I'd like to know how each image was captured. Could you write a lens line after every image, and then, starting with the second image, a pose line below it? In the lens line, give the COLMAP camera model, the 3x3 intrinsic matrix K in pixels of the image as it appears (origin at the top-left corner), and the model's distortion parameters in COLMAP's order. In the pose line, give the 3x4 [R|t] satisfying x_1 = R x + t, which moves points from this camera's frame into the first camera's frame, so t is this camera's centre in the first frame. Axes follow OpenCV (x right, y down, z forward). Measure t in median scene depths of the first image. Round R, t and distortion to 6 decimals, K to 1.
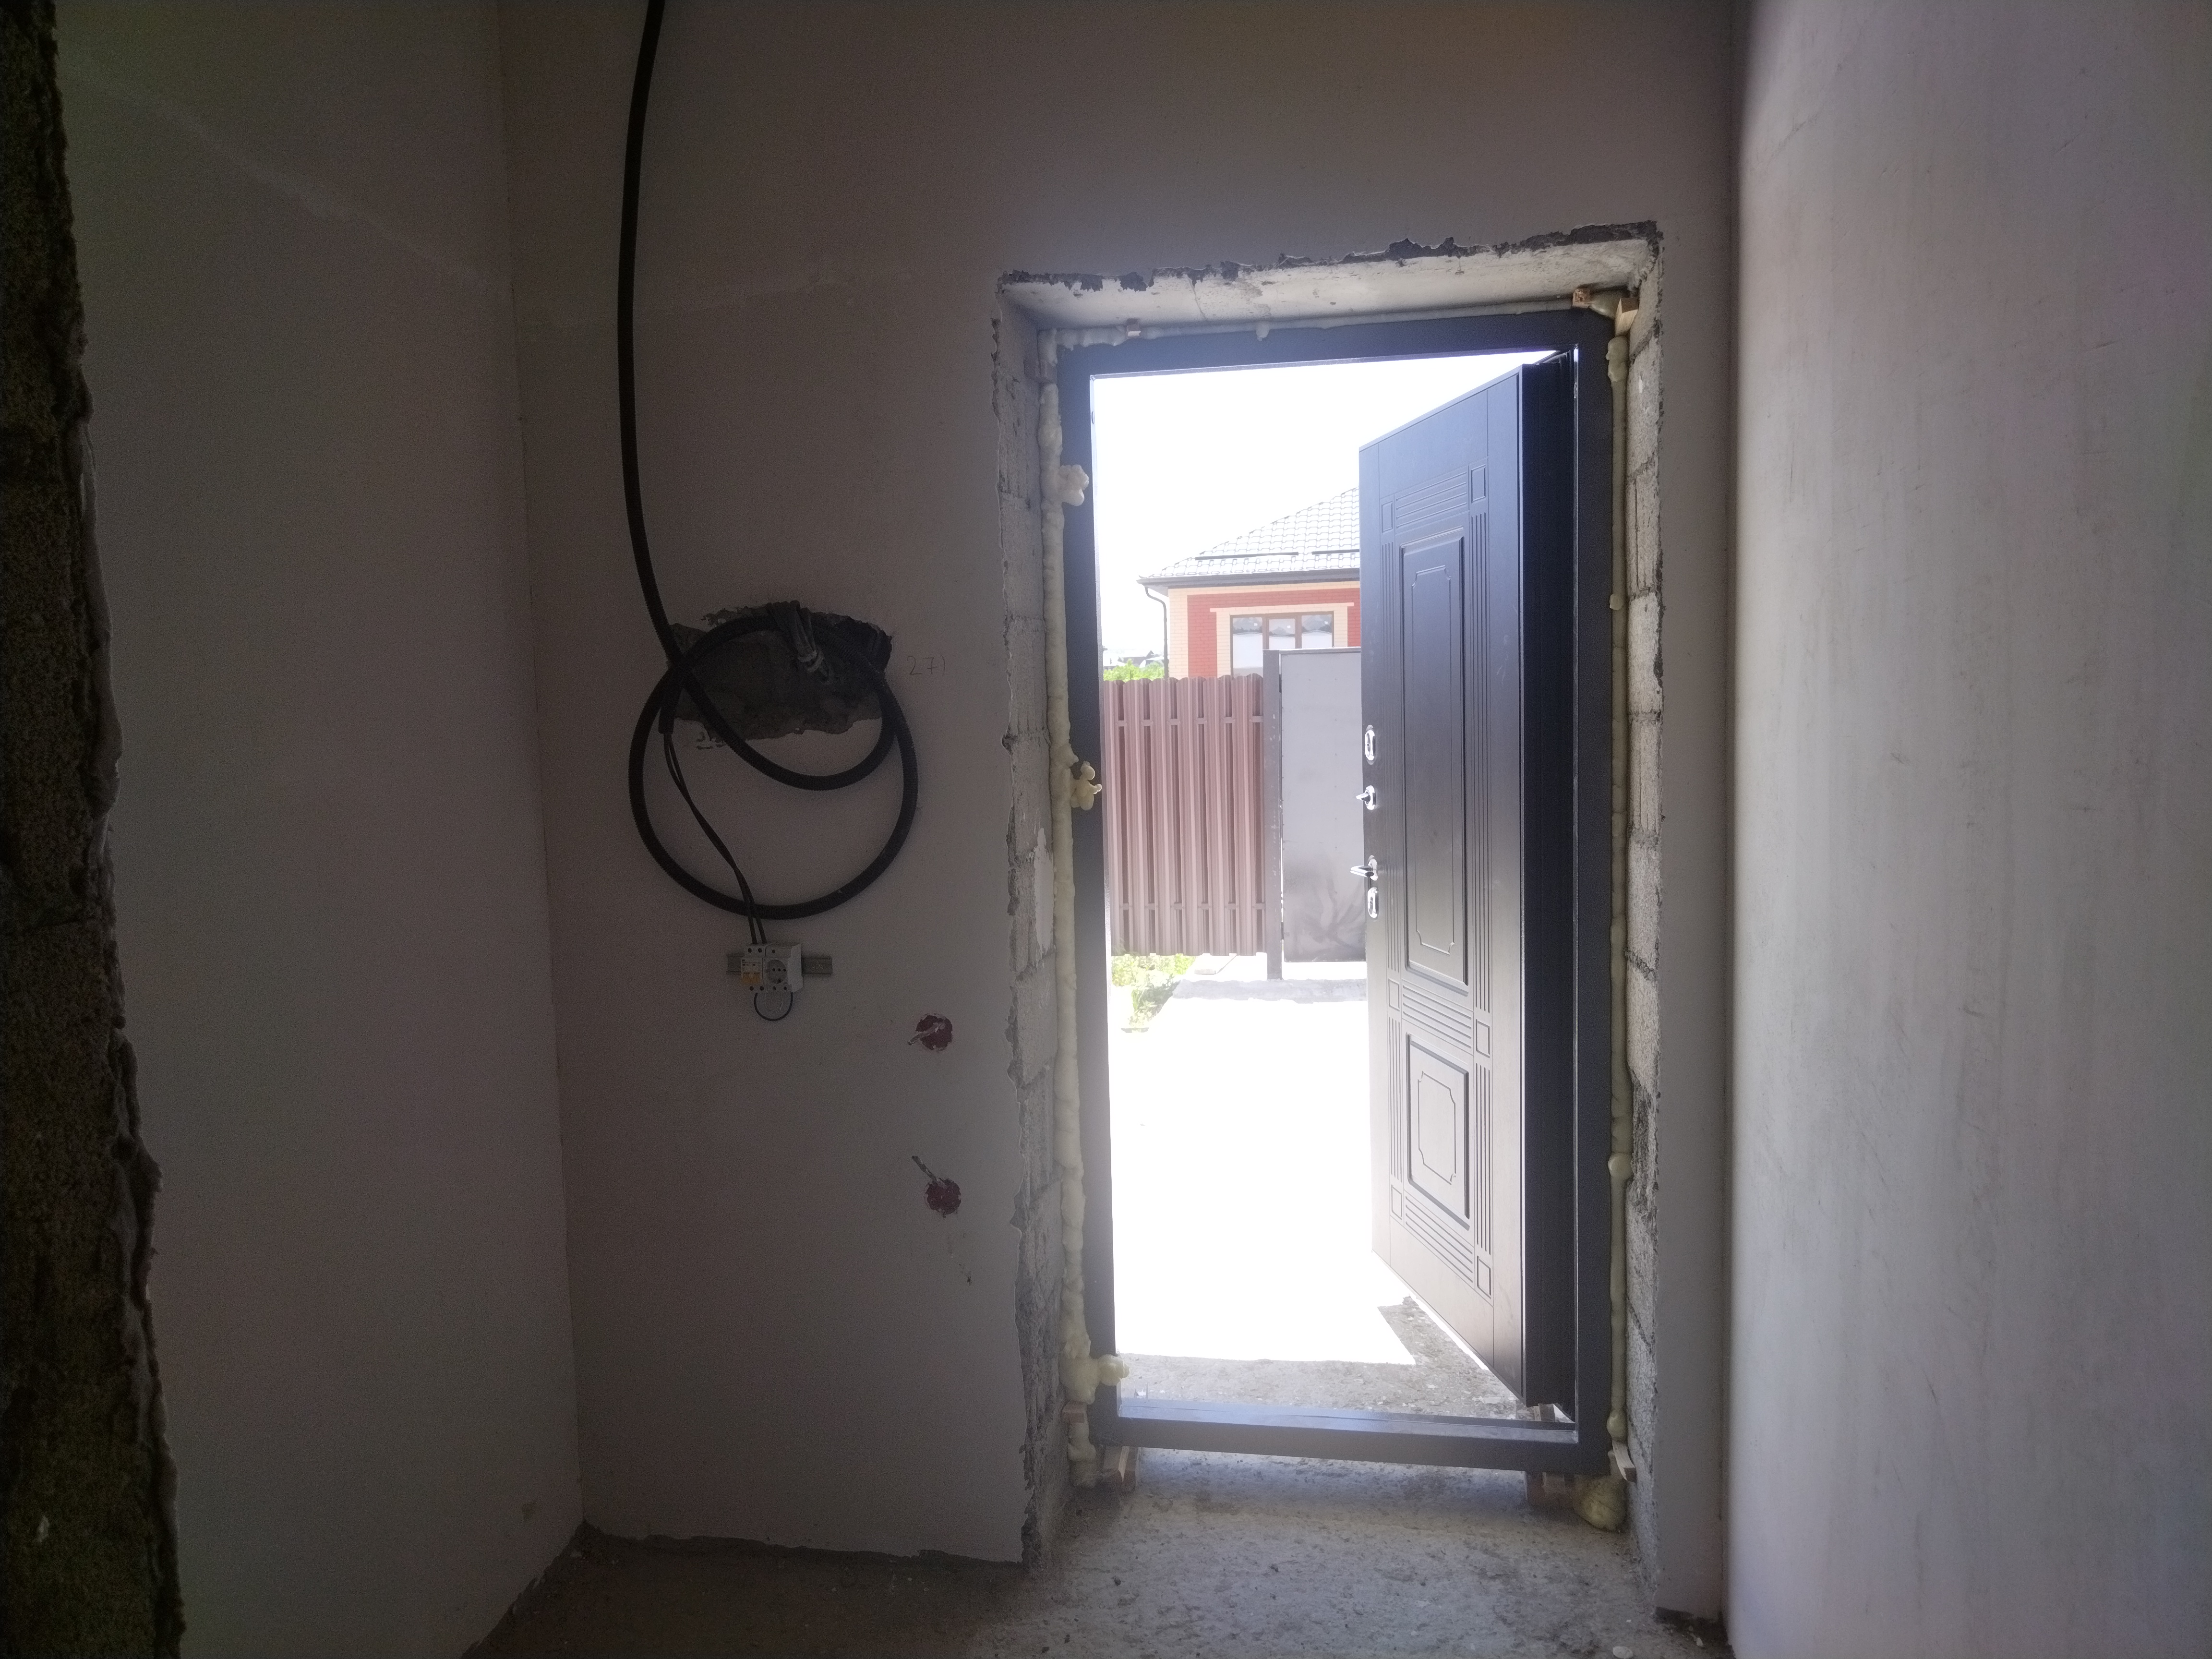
lens RADIAL K [[1510.6, 0, 1106.0], [0, 1510.6, 829.5], [0, 0, 1]] dist [-0.000387, 0.004091]
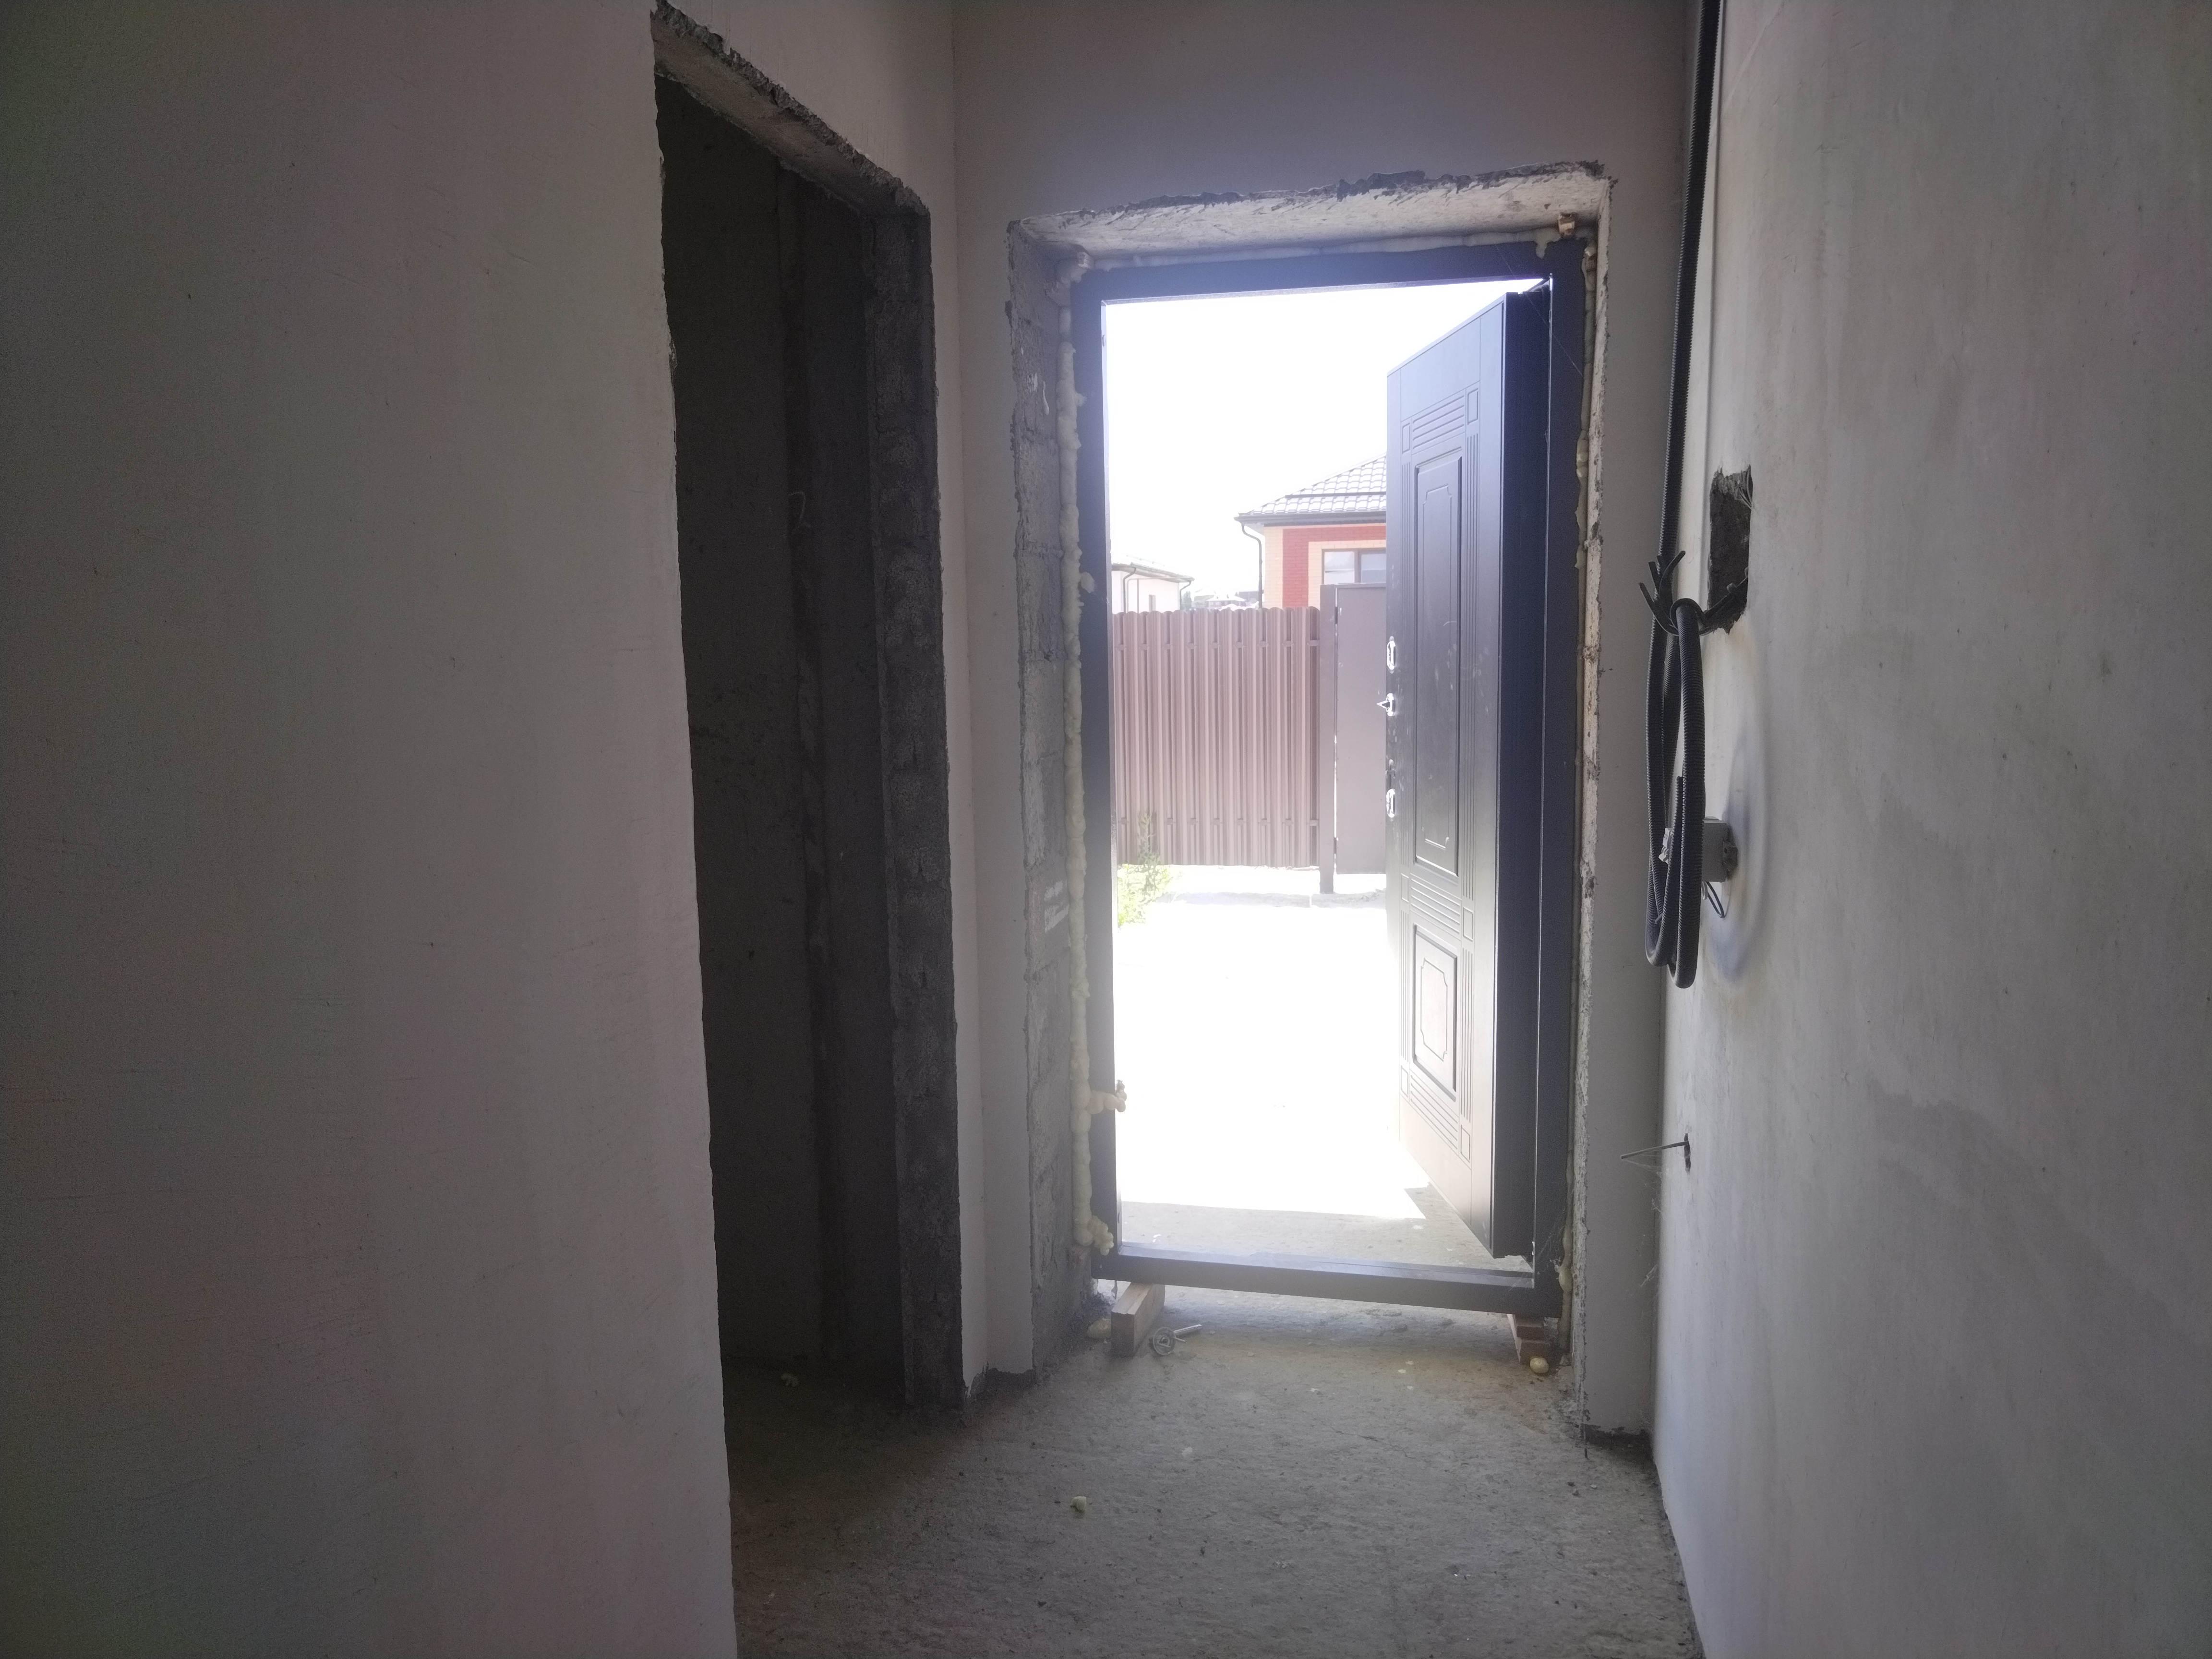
lens RADIAL K [[1578.9, 0, 1115.3], [0, 1578.9, 820.3], [0, 0, 1]] dist [-0.005023, -0.000477]
pose [[0.995539, 0.032138, -0.088704, 0.090515], [-0.030834, 0.999396, 0.016033, 0.053052], [0.089165, -0.013226, 0.995929, -0.139168]]
